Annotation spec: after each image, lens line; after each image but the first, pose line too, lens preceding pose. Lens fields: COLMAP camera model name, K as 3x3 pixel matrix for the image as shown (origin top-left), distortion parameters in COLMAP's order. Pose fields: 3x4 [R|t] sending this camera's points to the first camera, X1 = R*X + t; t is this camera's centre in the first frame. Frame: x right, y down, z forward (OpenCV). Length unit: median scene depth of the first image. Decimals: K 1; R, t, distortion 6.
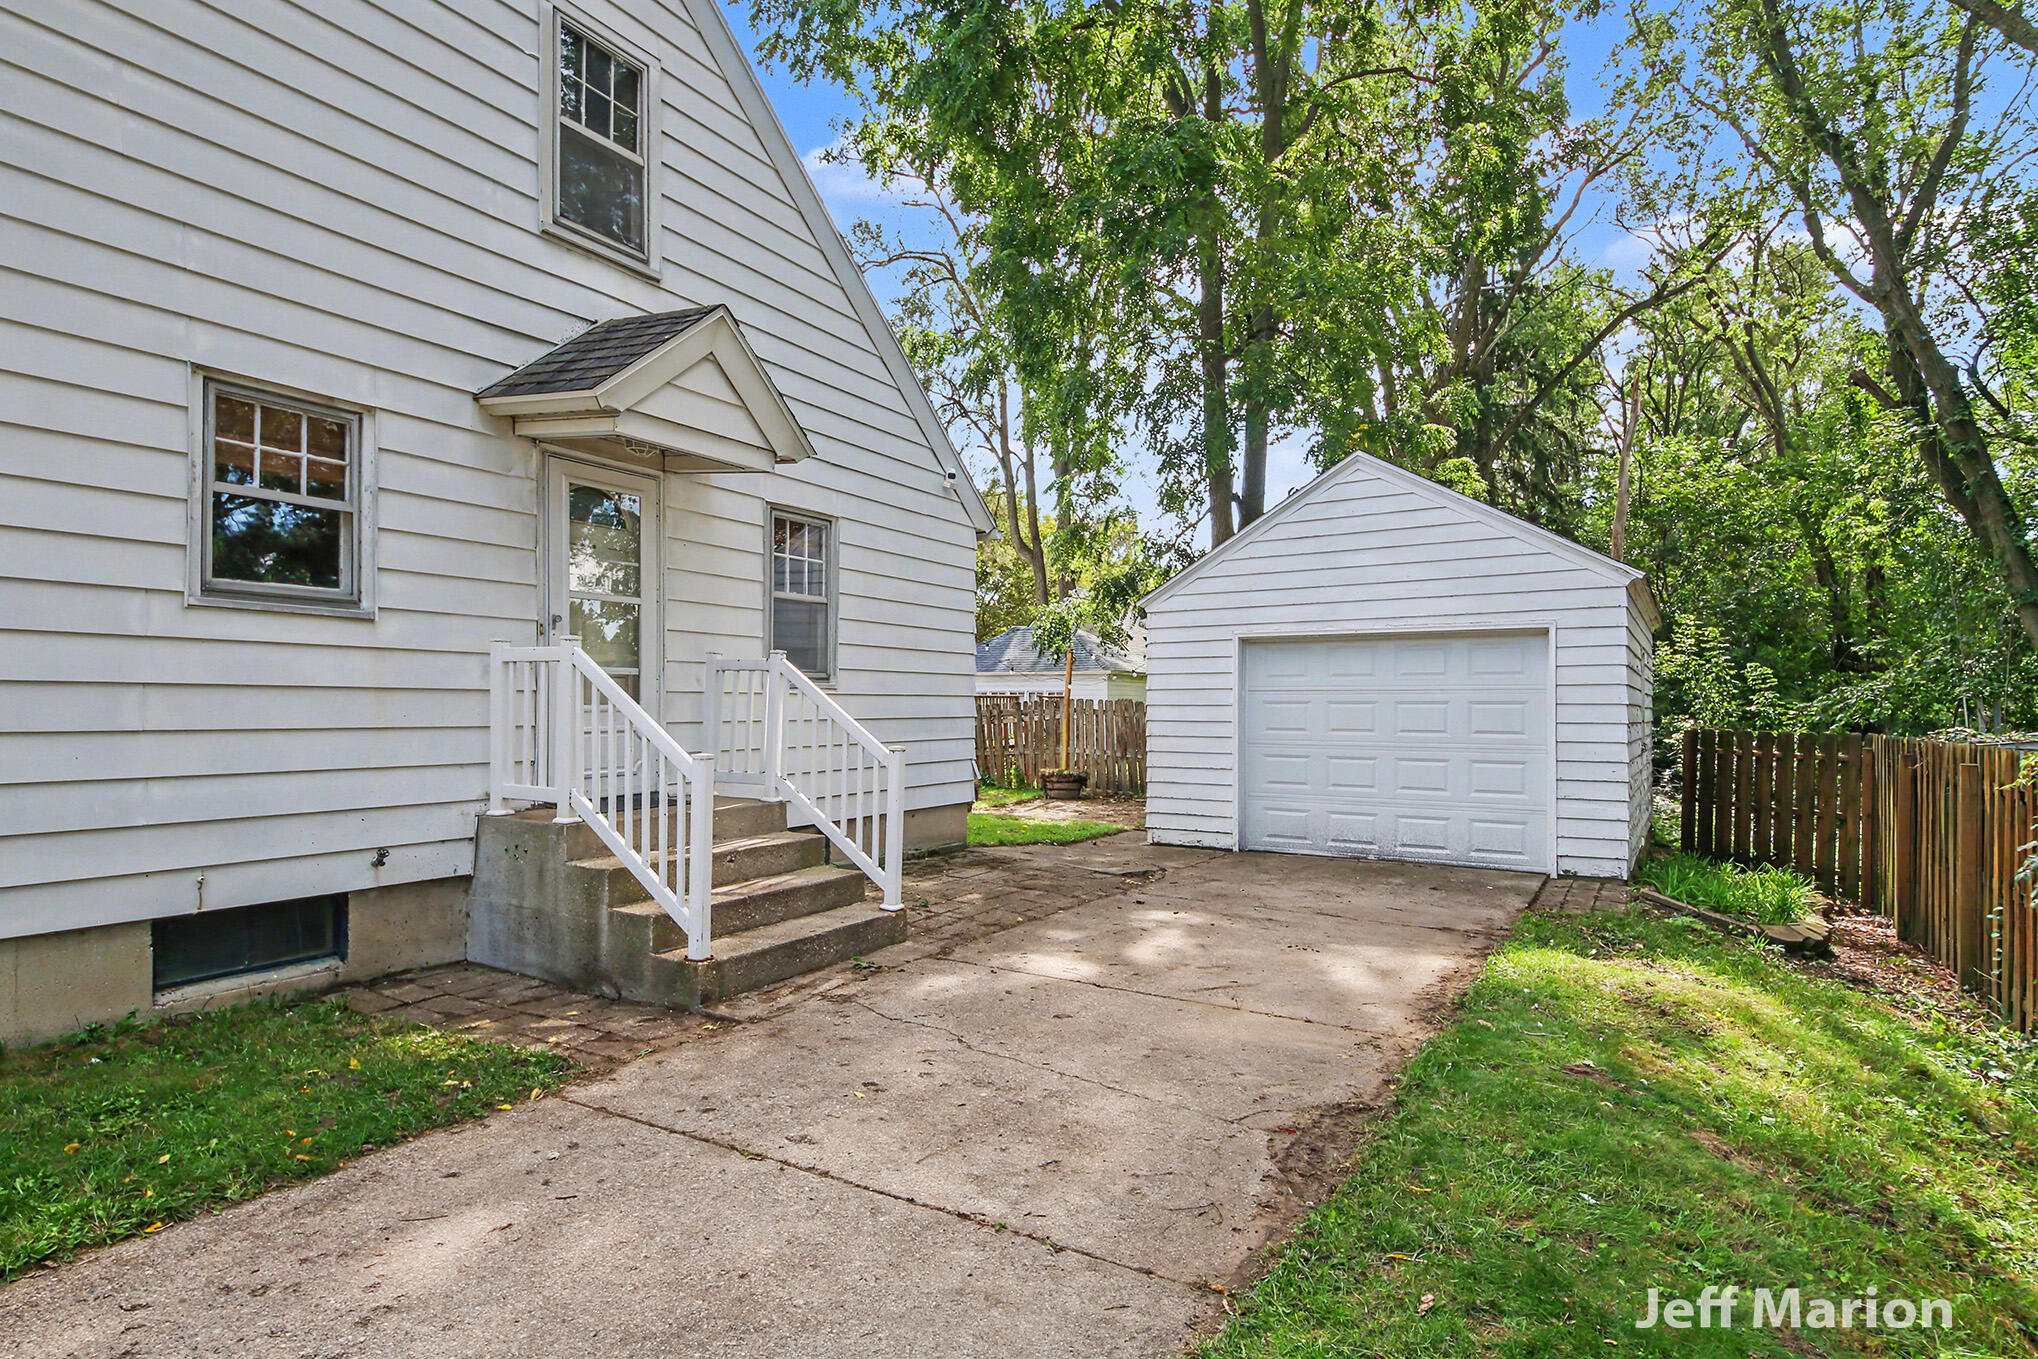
lens RADIAL K [[1121.6, 0, 1019.0], [0, 1121.6, 679.5], [0, 0, 1]] dist [0.006176, 0.000348]
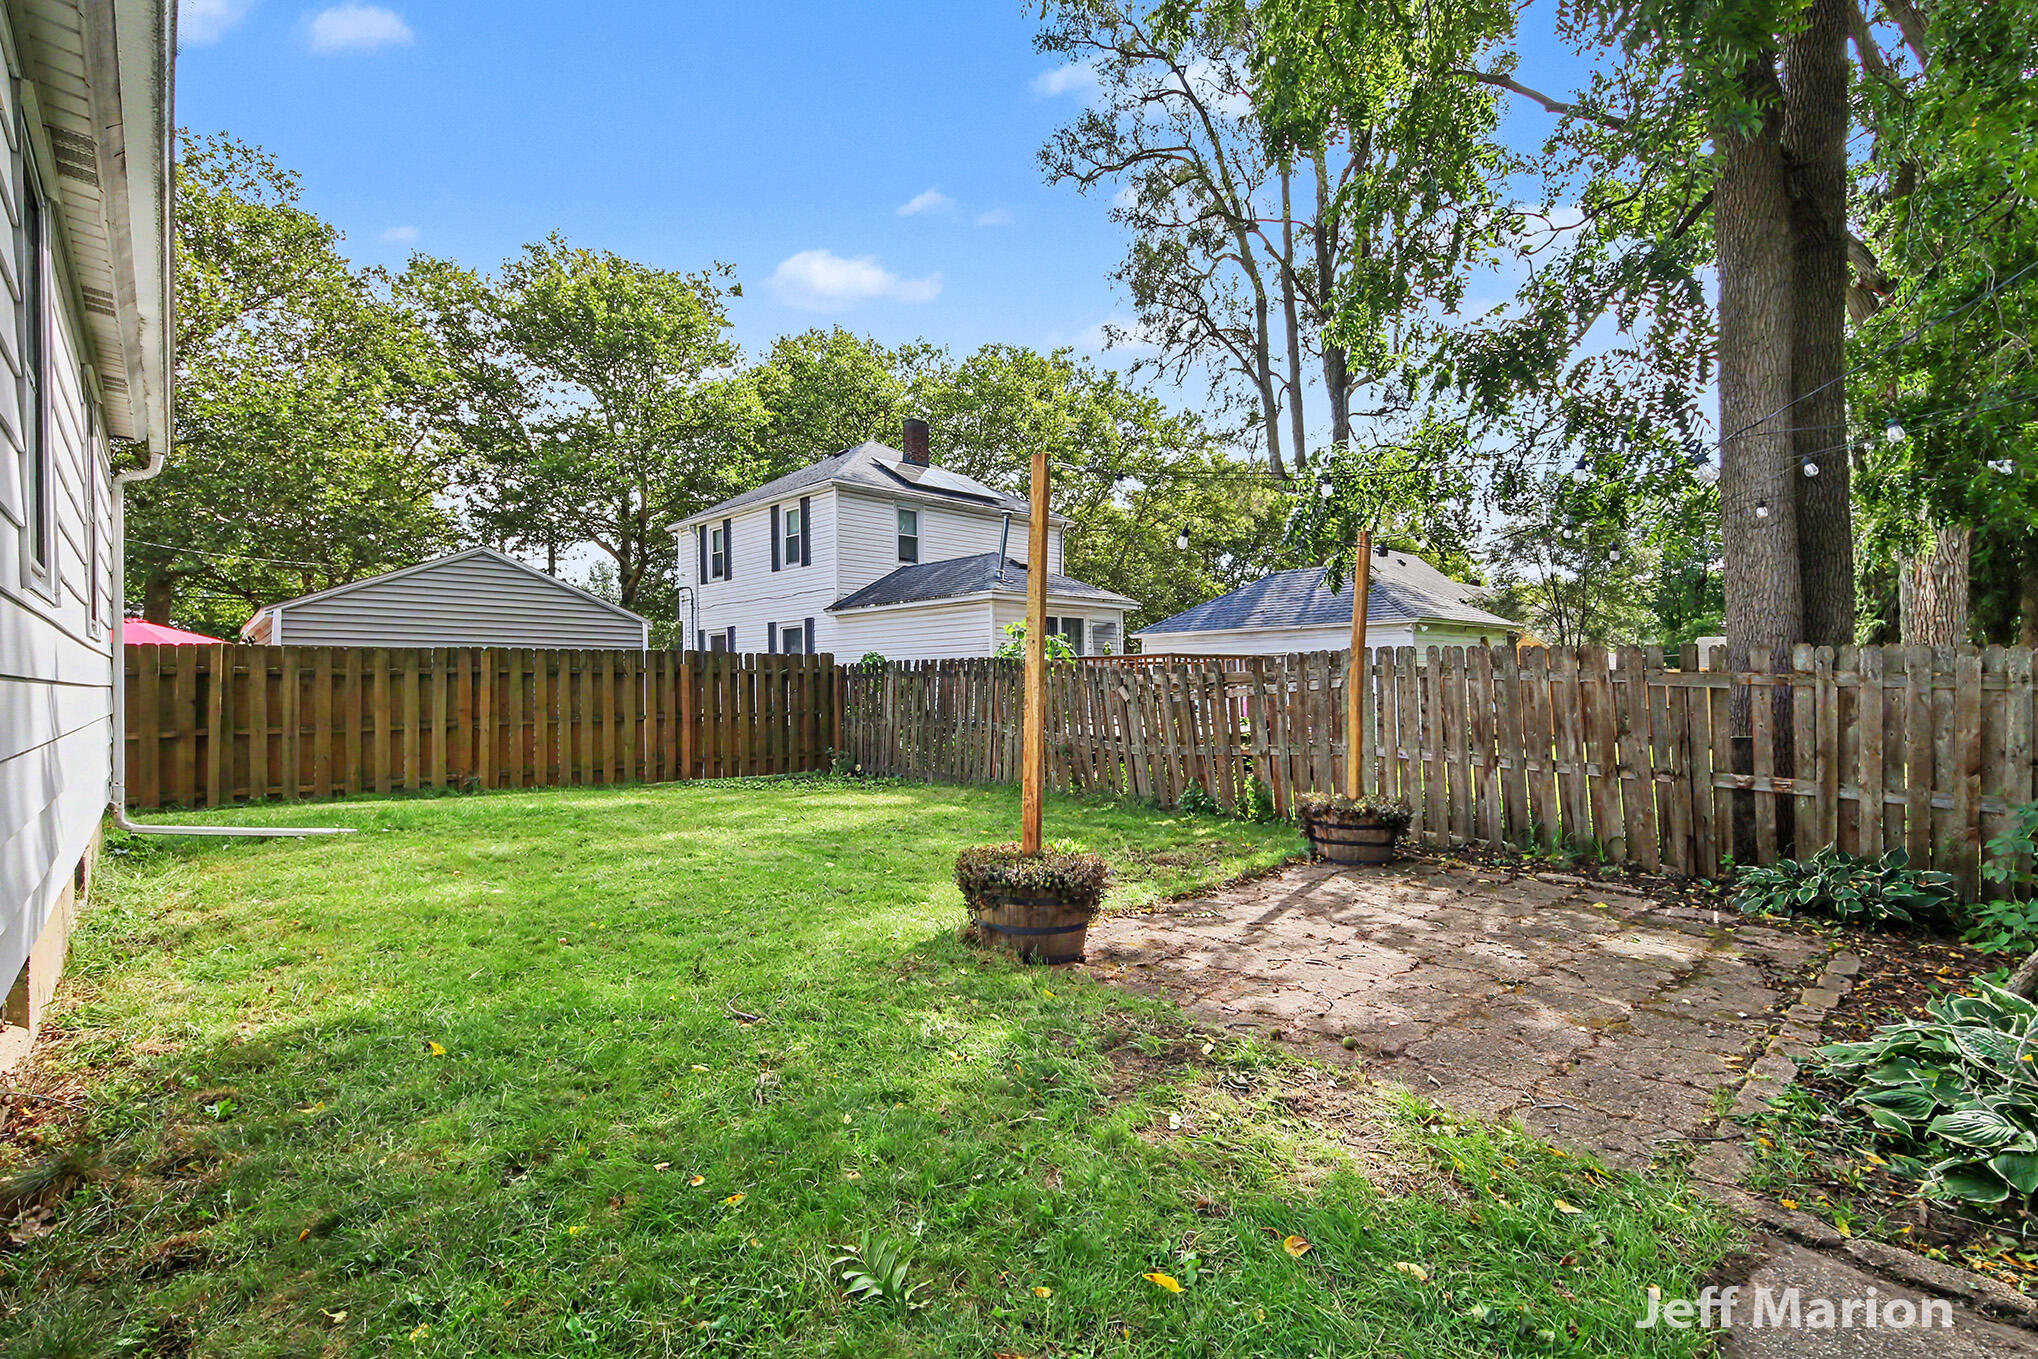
lens RADIAL K [[896.0, 0, 1019.0], [0, 896.0, 679.5], [0, 0, 1]] dist [0.058374, 0.000011]
pose [[0.955432, -0.012157, -0.294961, 0.009381], [0.016879, 0.999767, 0.013471, 0.012236], [0.294729, -0.017849, 0.955414, 0.301768]]
